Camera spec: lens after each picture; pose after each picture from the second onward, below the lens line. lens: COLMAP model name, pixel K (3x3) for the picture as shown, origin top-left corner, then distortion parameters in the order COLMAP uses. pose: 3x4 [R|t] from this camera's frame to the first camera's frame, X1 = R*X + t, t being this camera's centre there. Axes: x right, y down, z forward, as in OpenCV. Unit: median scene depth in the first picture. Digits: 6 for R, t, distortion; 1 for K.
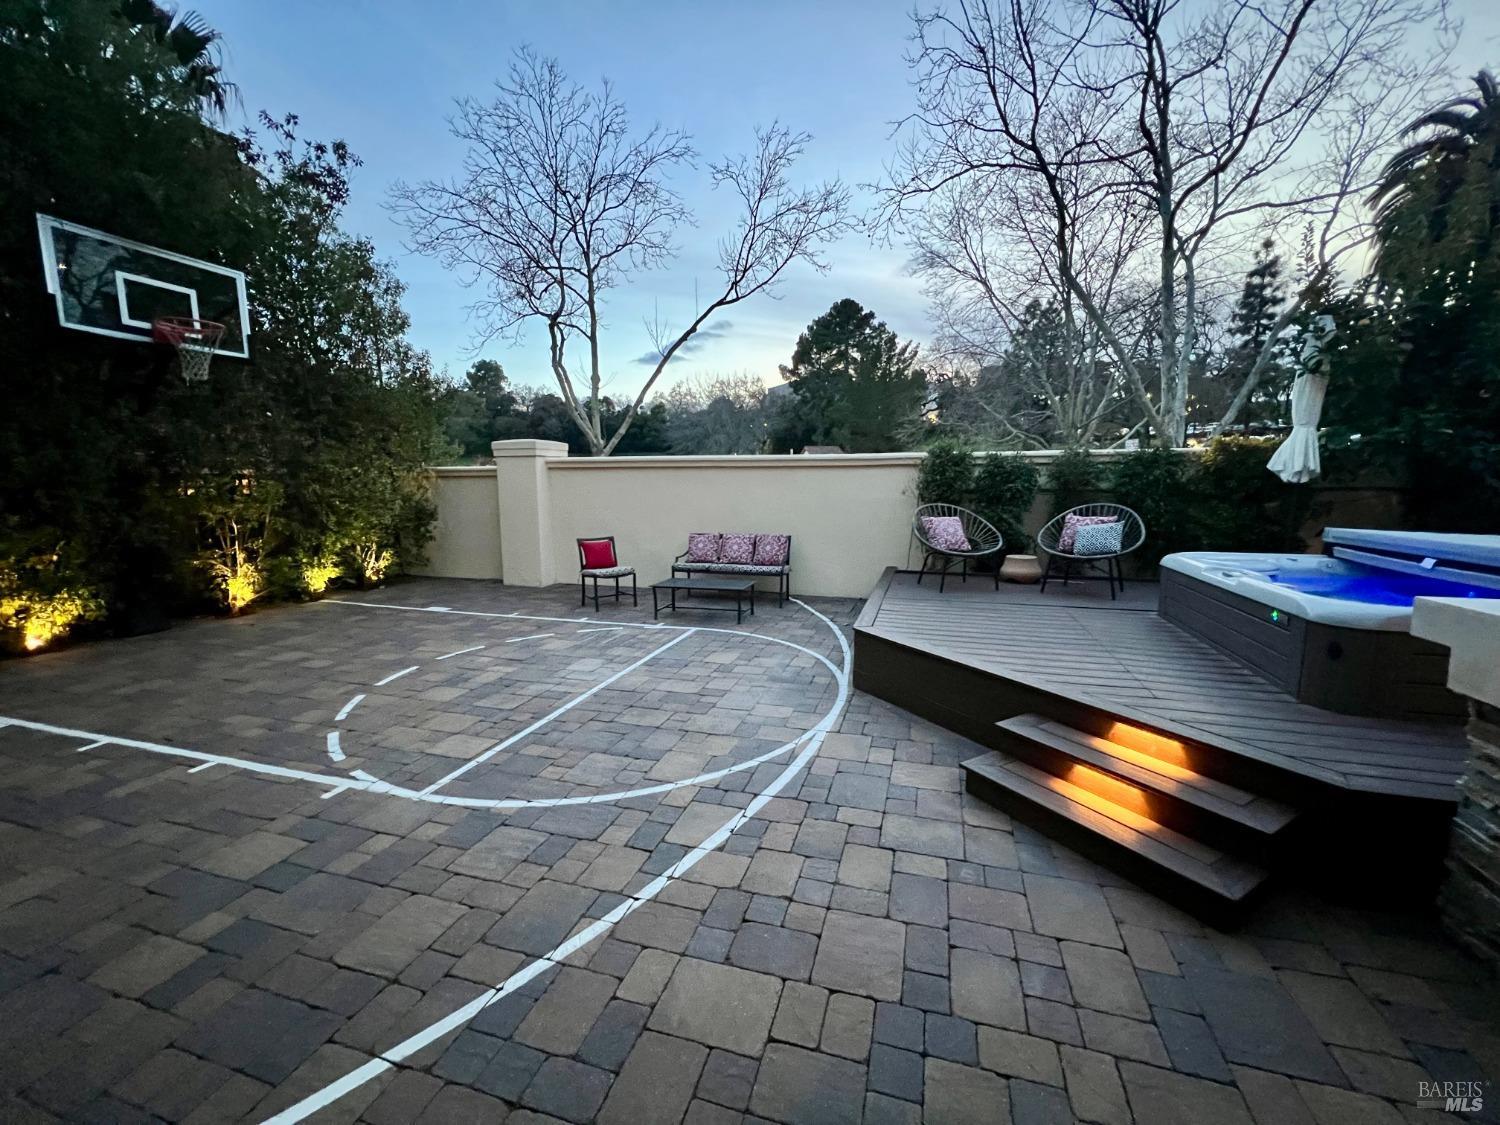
lens RADIAL K [[603.3, 0, 749.7], [0, 603.3, 558.5], [0, 0, 1]] dist [0.002404, 0.000177]
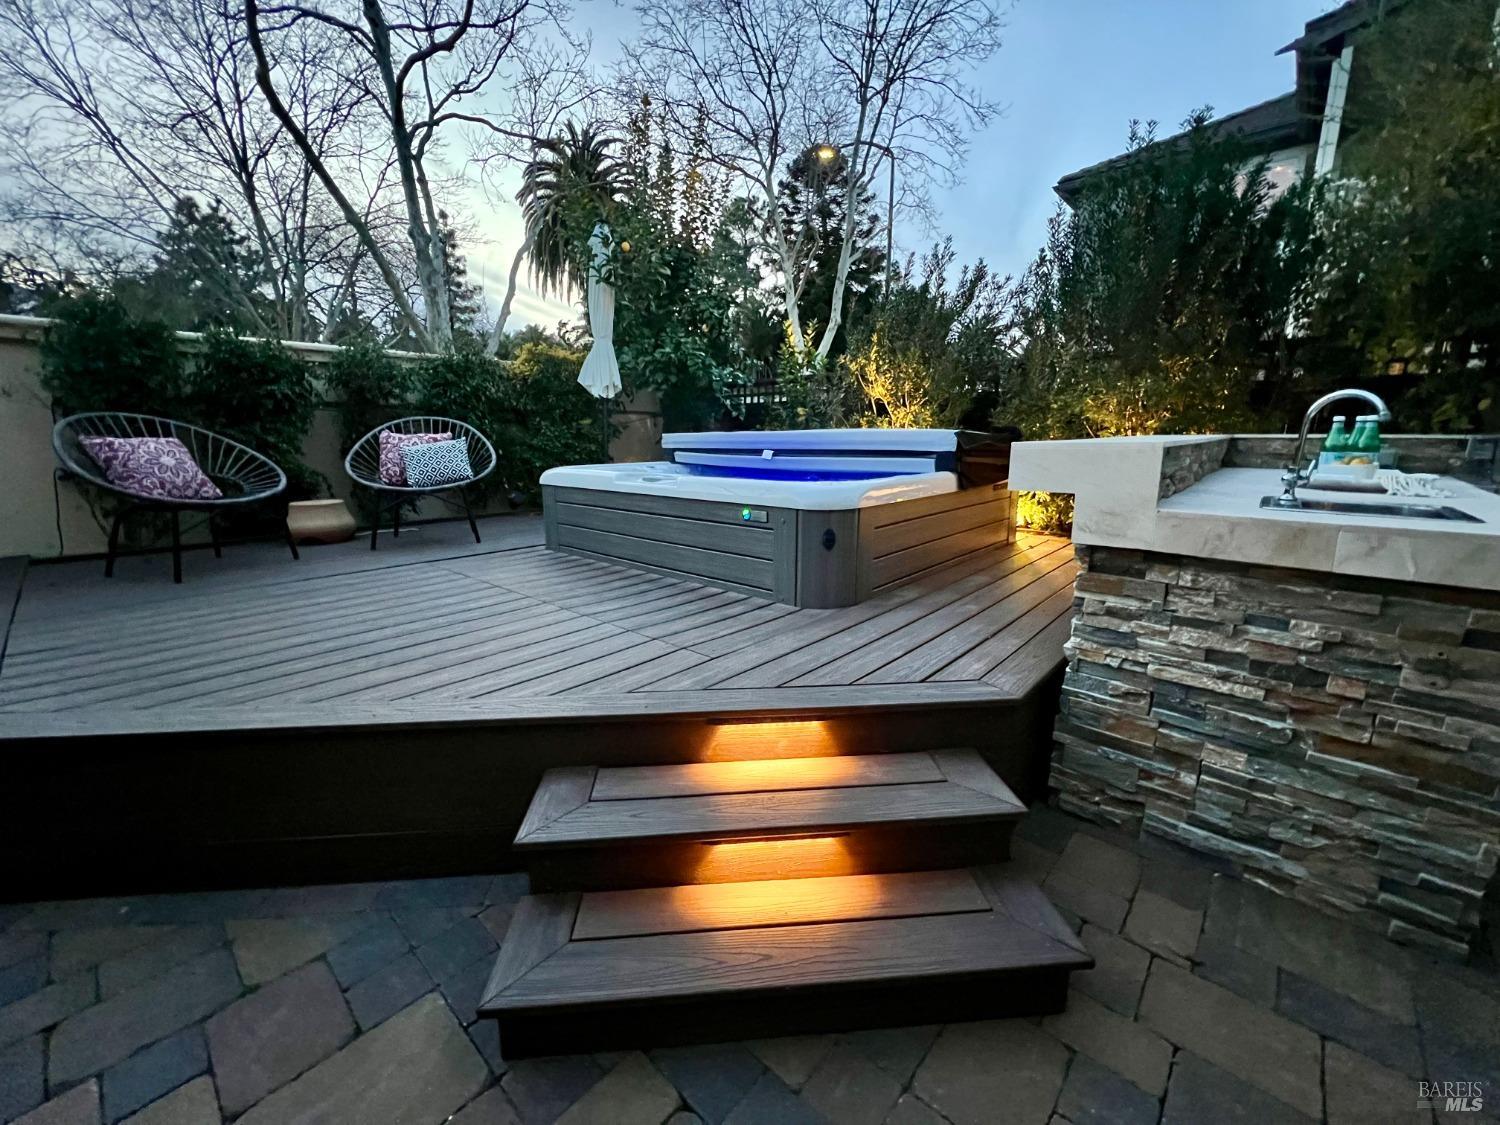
lens RADIAL K [[603.3, 0, 749.7], [0, 603.3, 558.5], [0, 0, 1]] dist [0.002404, 0.000177]
pose [[0.423508, -0.176949, 0.888443, 0.073597], [0.118139, 0.983150, 0.139496, 0.021972], [-0.898156, 0.045882, 0.437276, 0.345262]]
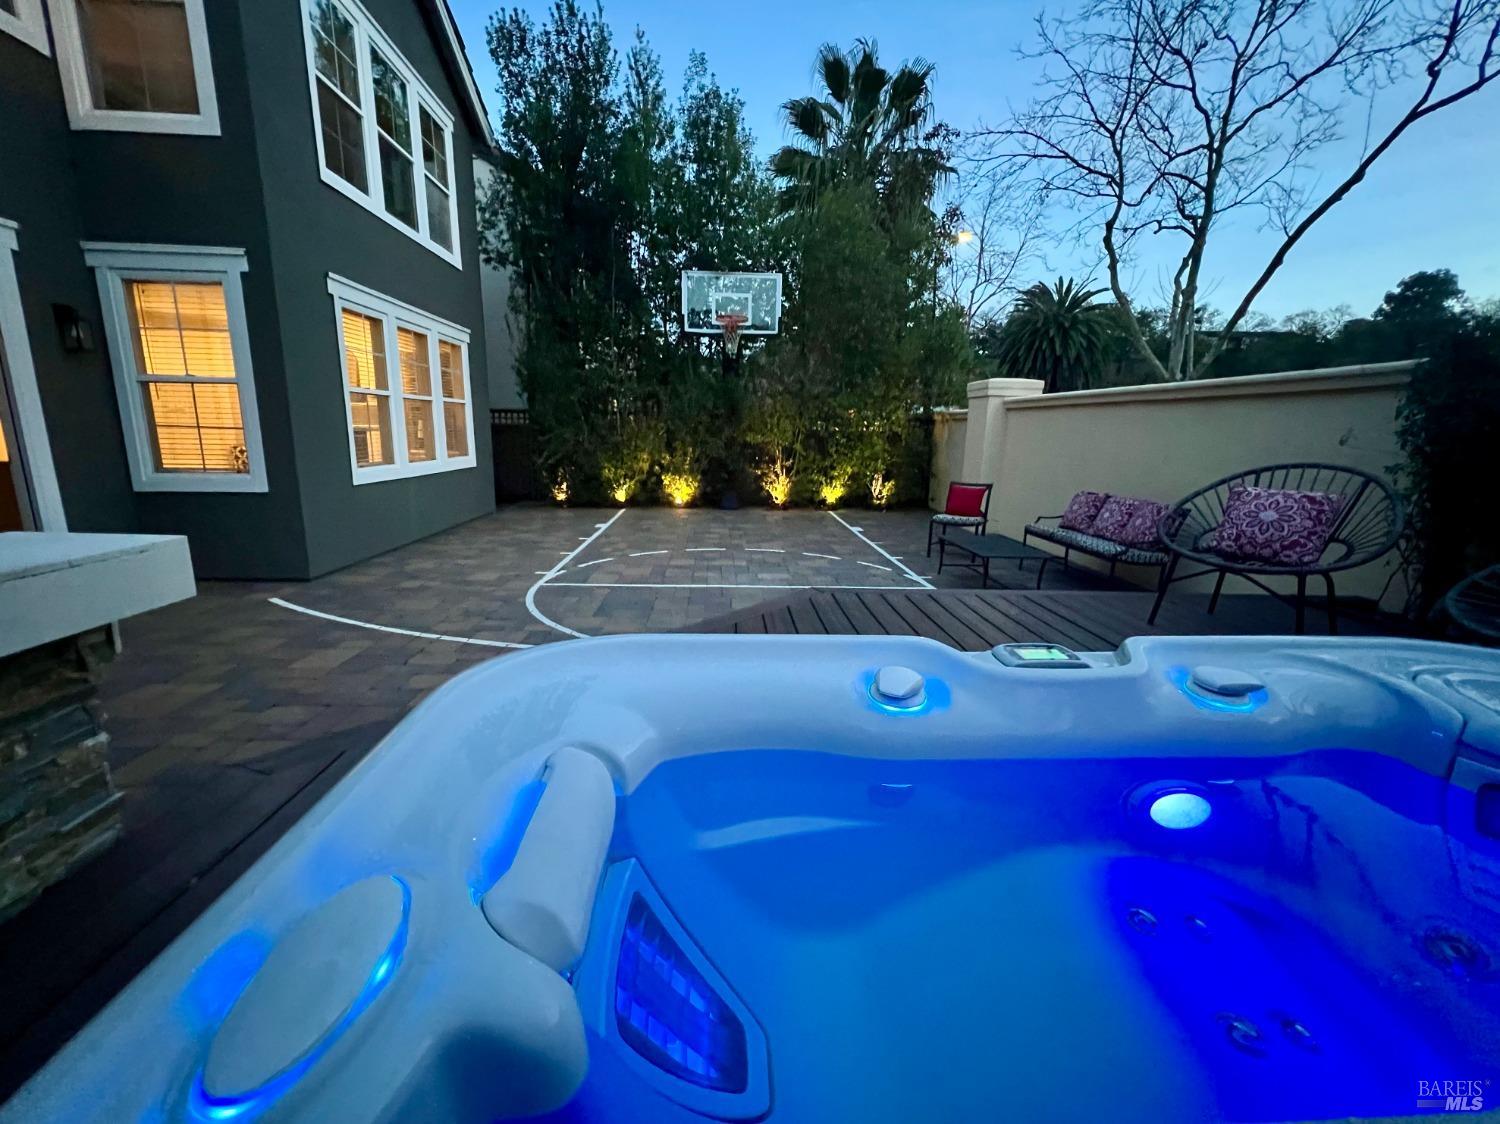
lens RADIAL K [[614.3, 0, 750.0], [0, 614.3, 562.0], [0, 0, 1]] dist [-0.008617, -0.000293]
pose [[0.343709, 0.212200, -0.914787, 0.681213], [-0.142805, 0.974616, 0.172423, -0.040583], [0.928155, 0.071373, 0.365287, 0.467368]]
